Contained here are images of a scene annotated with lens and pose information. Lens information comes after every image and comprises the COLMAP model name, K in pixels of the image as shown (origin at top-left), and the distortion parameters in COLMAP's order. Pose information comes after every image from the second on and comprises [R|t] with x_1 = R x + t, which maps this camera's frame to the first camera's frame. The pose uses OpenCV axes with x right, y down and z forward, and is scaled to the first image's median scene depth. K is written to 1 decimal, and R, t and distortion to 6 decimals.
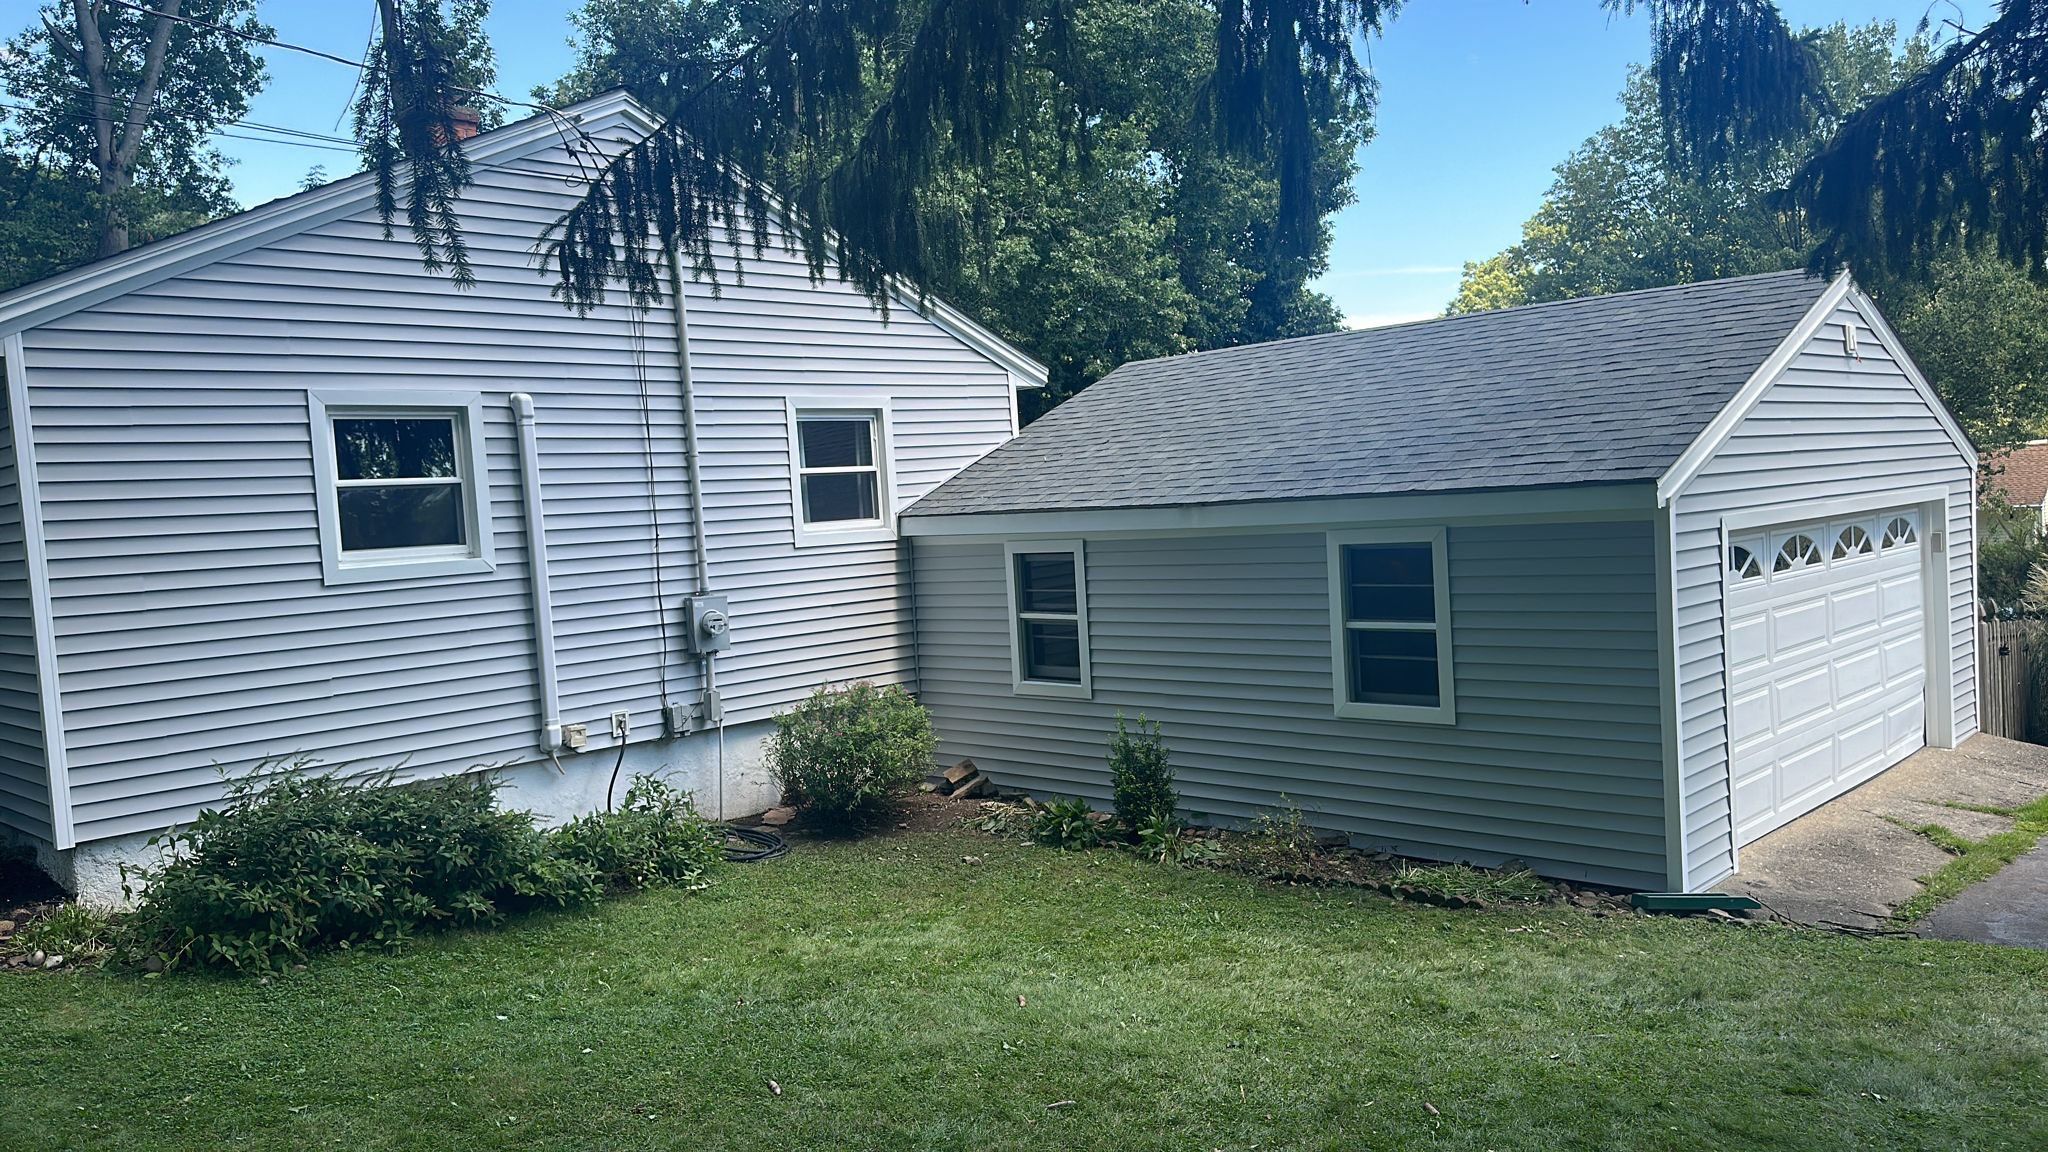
lens RADIAL K [[1498.6, 0, 1023.9], [0, 1498.6, 579.5], [0, 0, 1]] dist [0.055469, -0.053629]
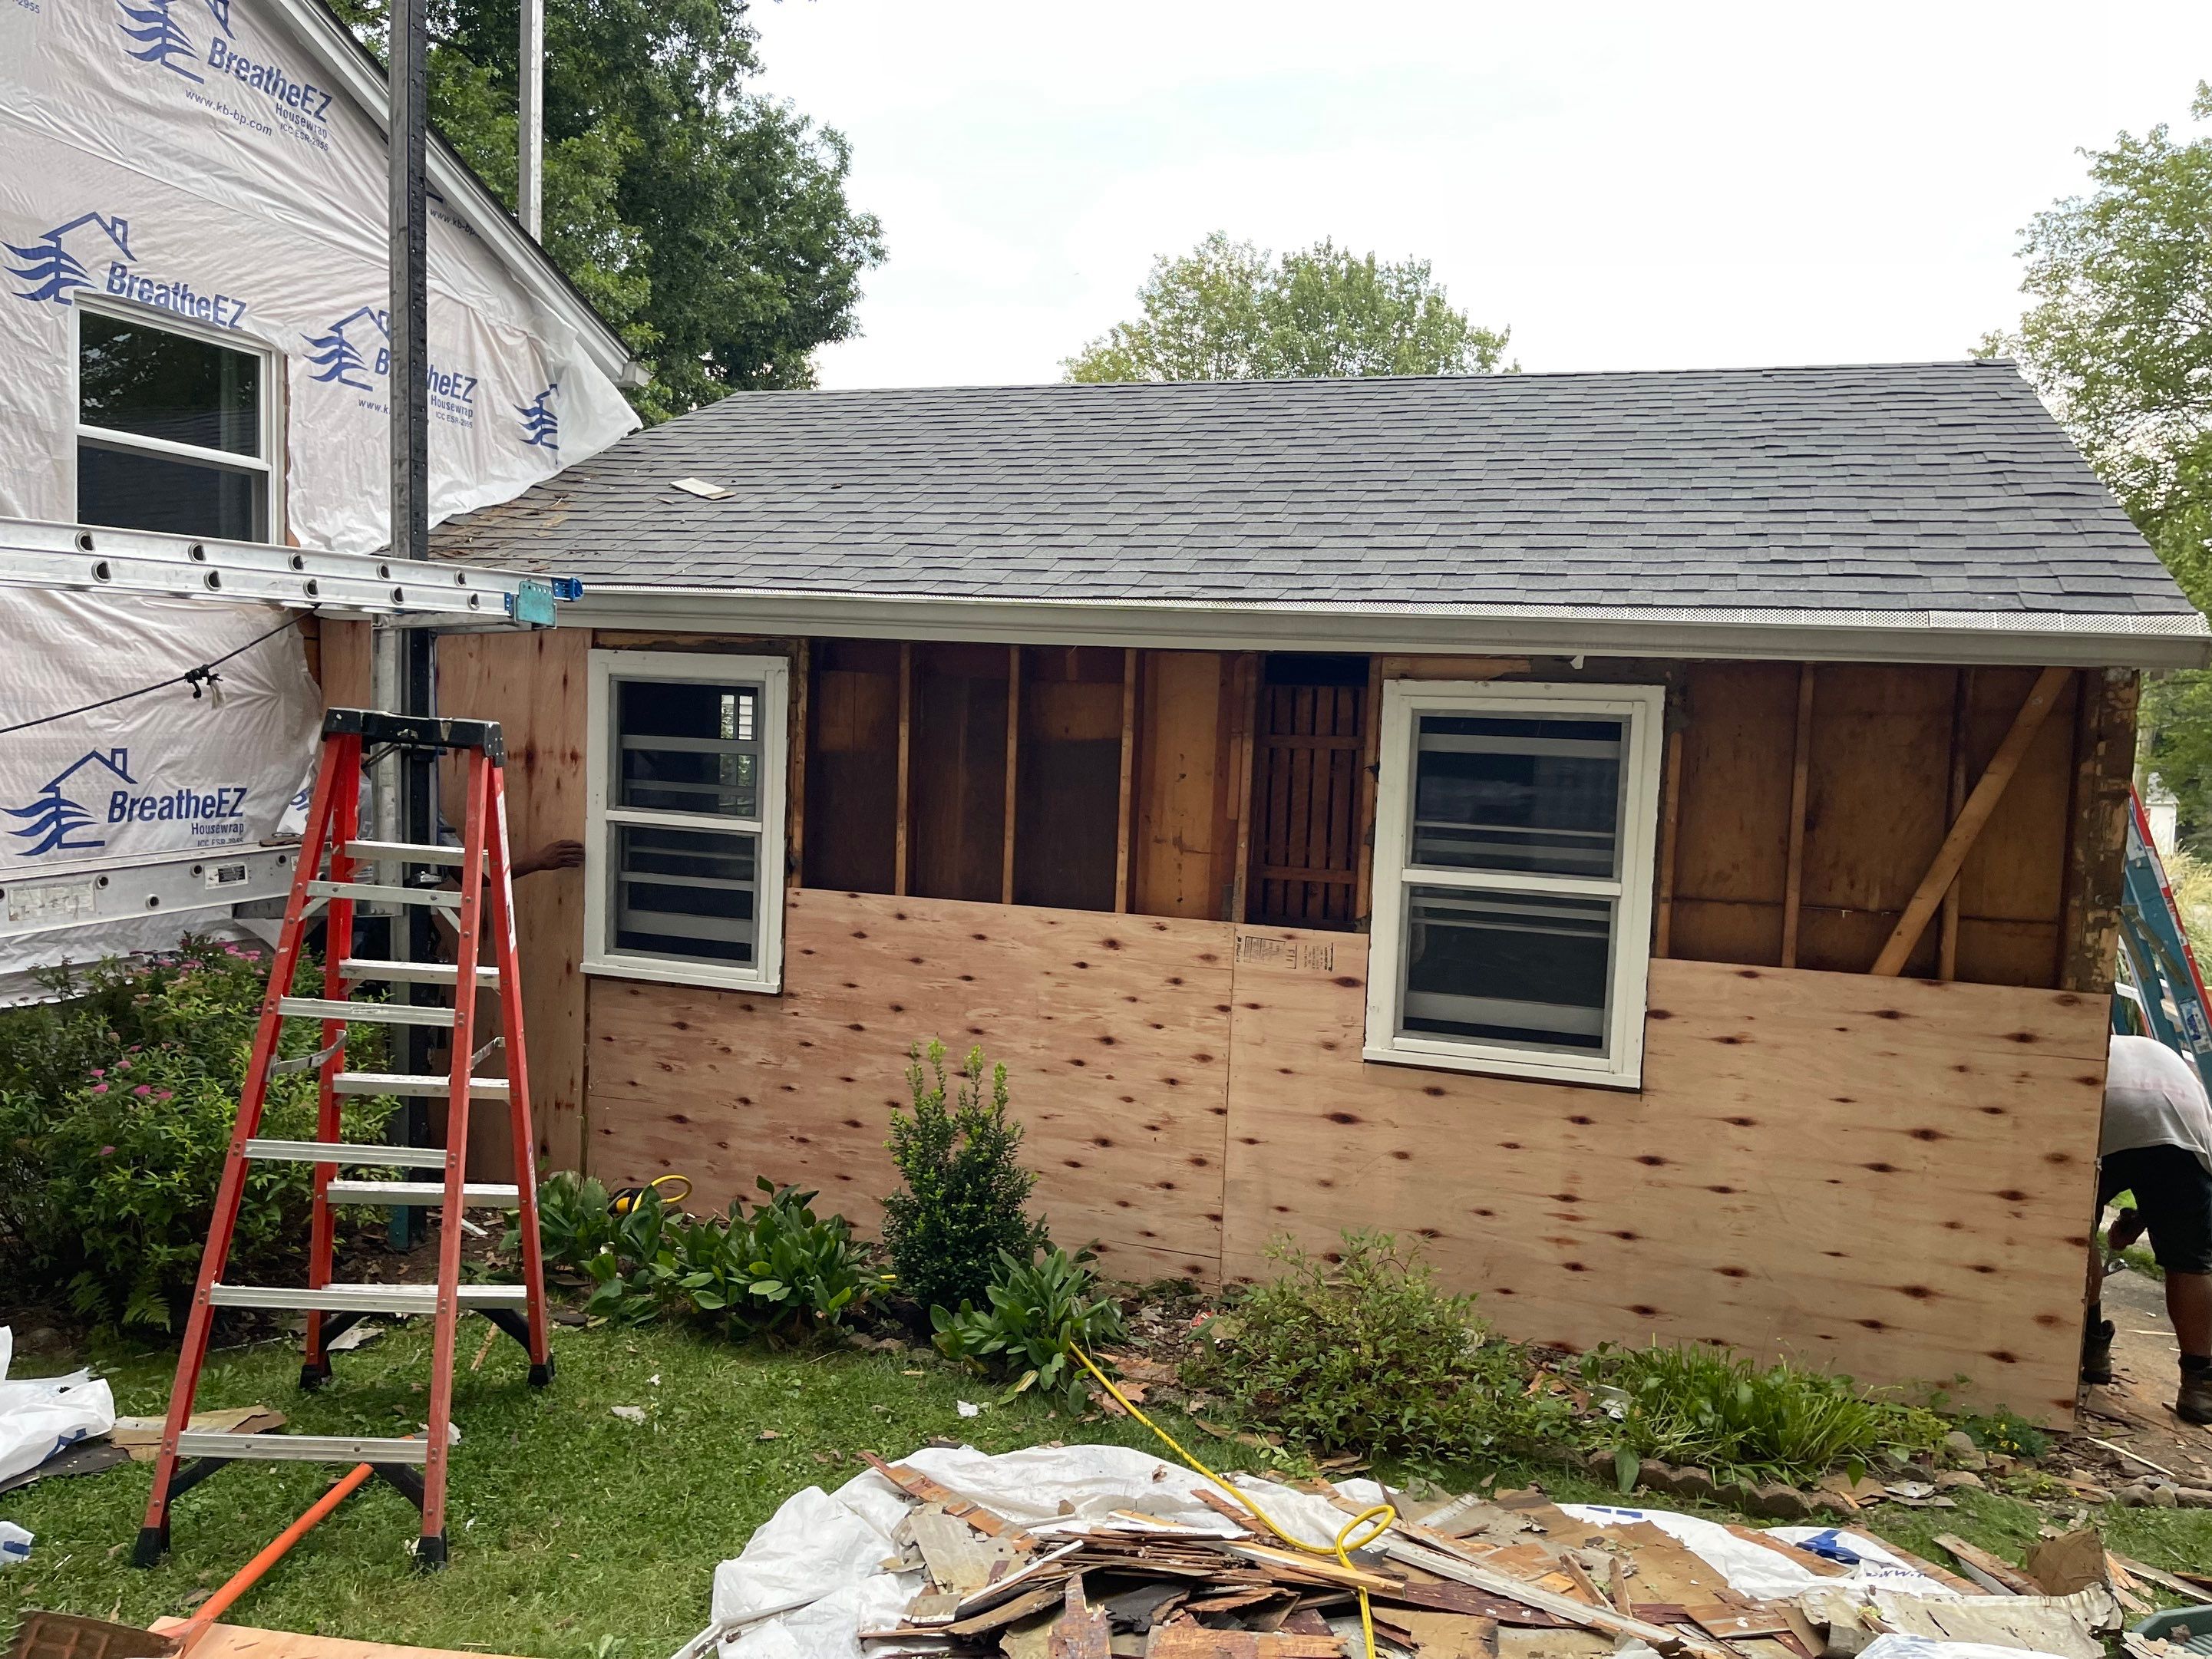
lens RADIAL K [[1678.5, 0, 1099.1], [0, 1678.5, 833.2], [0, 0, 1]] dist [0.033310, -0.058815]
pose [[0.900281, 0.069819, 0.429674, -0.086551], [-0.073686, 0.997252, -0.007656, 0.022607], [-0.429028, -0.024768, 0.902951, 0.437978]]
